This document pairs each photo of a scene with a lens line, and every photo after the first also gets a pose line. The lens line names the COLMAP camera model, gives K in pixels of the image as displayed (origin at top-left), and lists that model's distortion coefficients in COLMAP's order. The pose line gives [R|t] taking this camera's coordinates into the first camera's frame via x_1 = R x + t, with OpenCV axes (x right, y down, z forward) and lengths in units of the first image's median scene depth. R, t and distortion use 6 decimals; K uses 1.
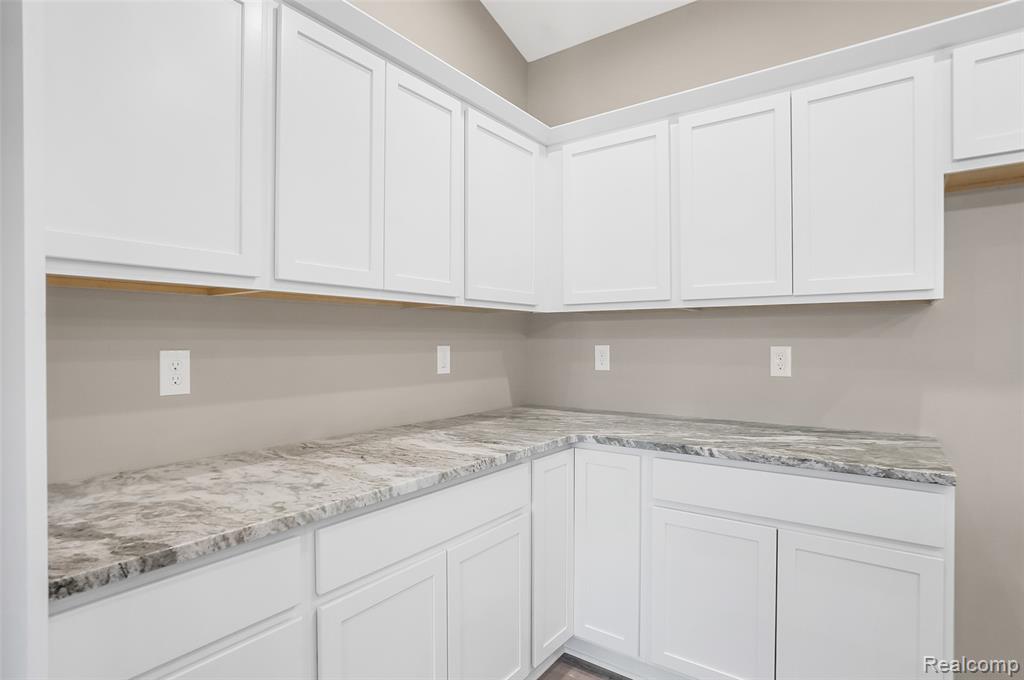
lens RADIAL K [[521.0, 0, 512.0], [0, 521.0, 340.0], [0, 0, 1]] dist [-0.000155, 0.000009]
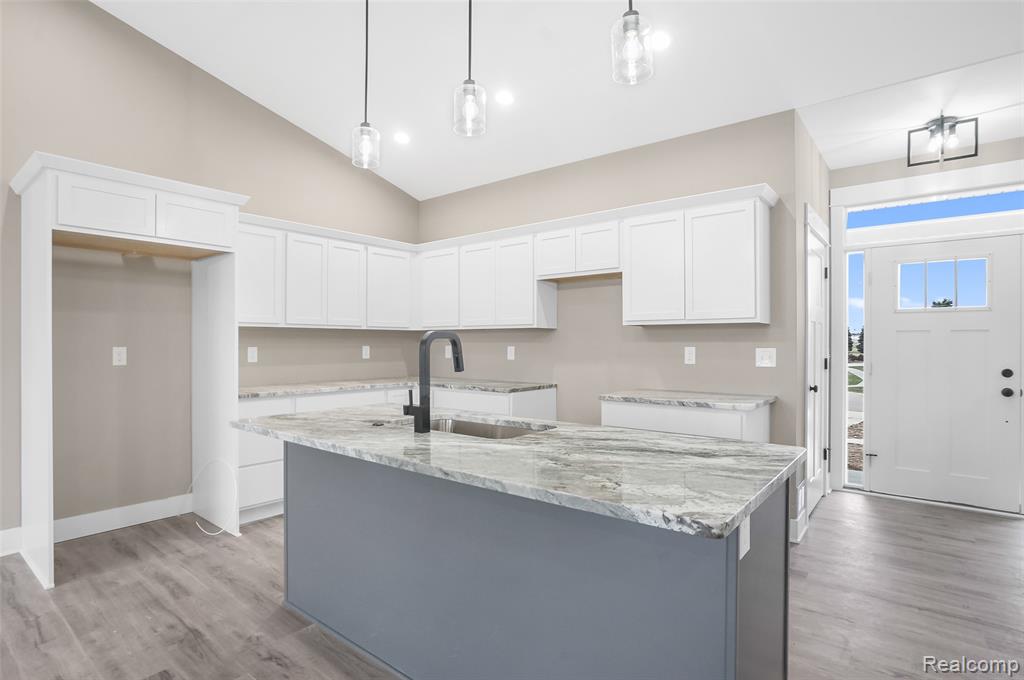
lens RADIAL K [[502.0, 0, 512.0], [0, 502.0, 340.0], [0, 0, 1]] dist [0.000999, 0.000090]
pose [[0.999123, 0.000989, -0.041868, 0.623215], [-0.000881, 0.999996, 0.002604, -0.020129], [0.041871, -0.002565, 0.999120, -1.180355]]
